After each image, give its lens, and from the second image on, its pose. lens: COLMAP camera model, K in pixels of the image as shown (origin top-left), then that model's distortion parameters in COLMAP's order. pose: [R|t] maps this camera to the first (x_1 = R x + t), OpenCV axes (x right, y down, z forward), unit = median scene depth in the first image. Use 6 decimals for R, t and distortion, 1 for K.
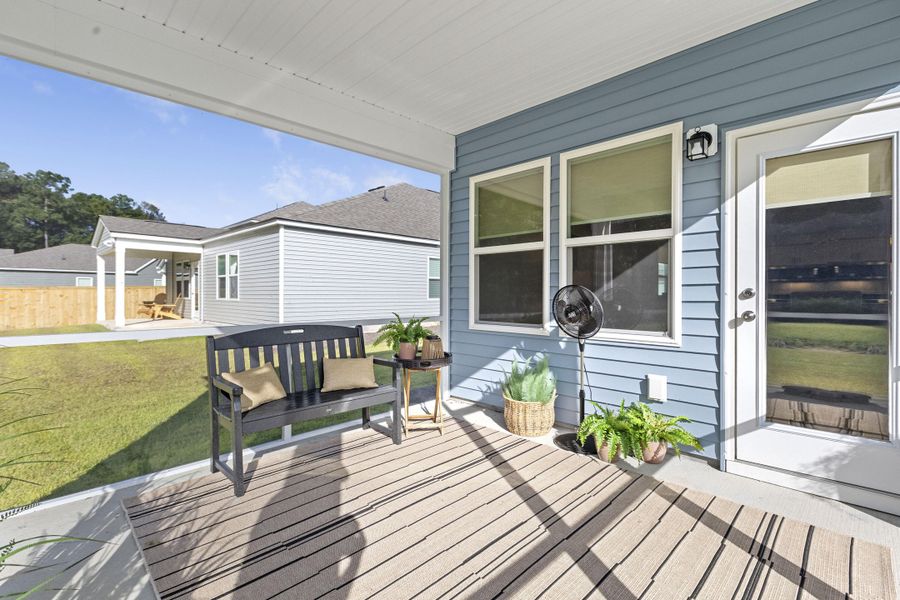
lens RADIAL K [[411.4, 0, 453.3], [0, 411.4, 297.2], [0, 0, 1]] dist [-0.000724, -0.000148]
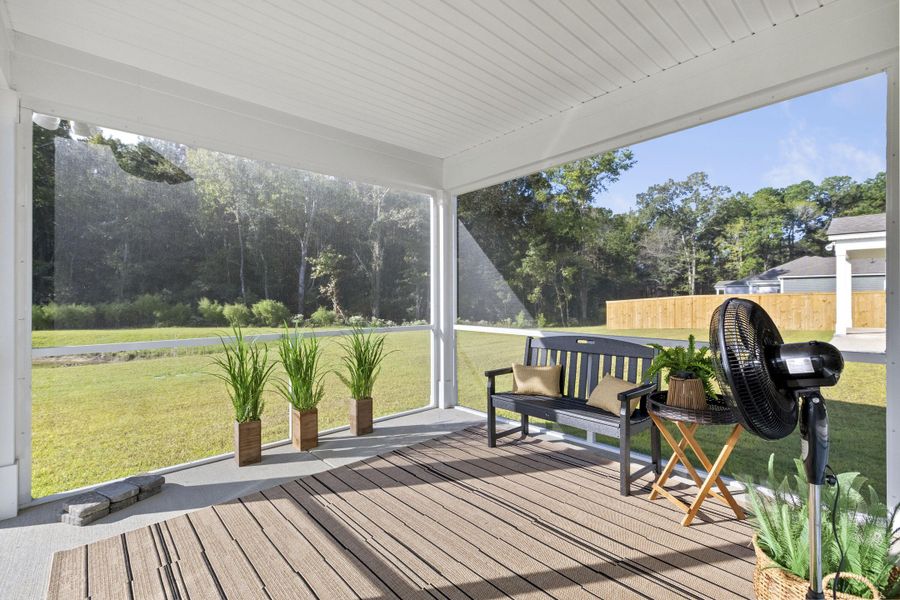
lens RADIAL K [[404.1, 0, 449.6], [0, 404.1, 299.2], [0, 0, 1]] dist [-0.000389, -0.000104]
pose [[-0.058044, -0.000851, -0.998314, 0.830661], [-0.002024, 0.999998, -0.000735, -0.033330], [0.998312, 0.001978, -0.058046, 0.856192]]
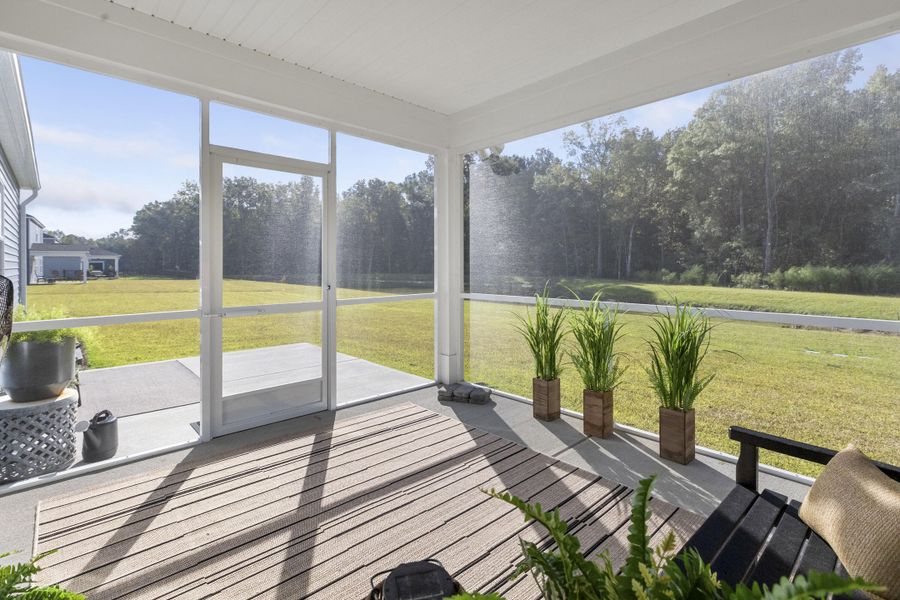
lens RADIAL K [[419.4, 0, 447.3], [0, 419.4, 262.4], [0, 0, 1]] dist [0.000556, 0.000122]
pose [[-0.998974, 0.001158, 0.045275, -0.089008], [0.001320, 0.999993, 0.003555, -0.039891], [-0.045271, 0.003611, -0.998968, 1.515038]]
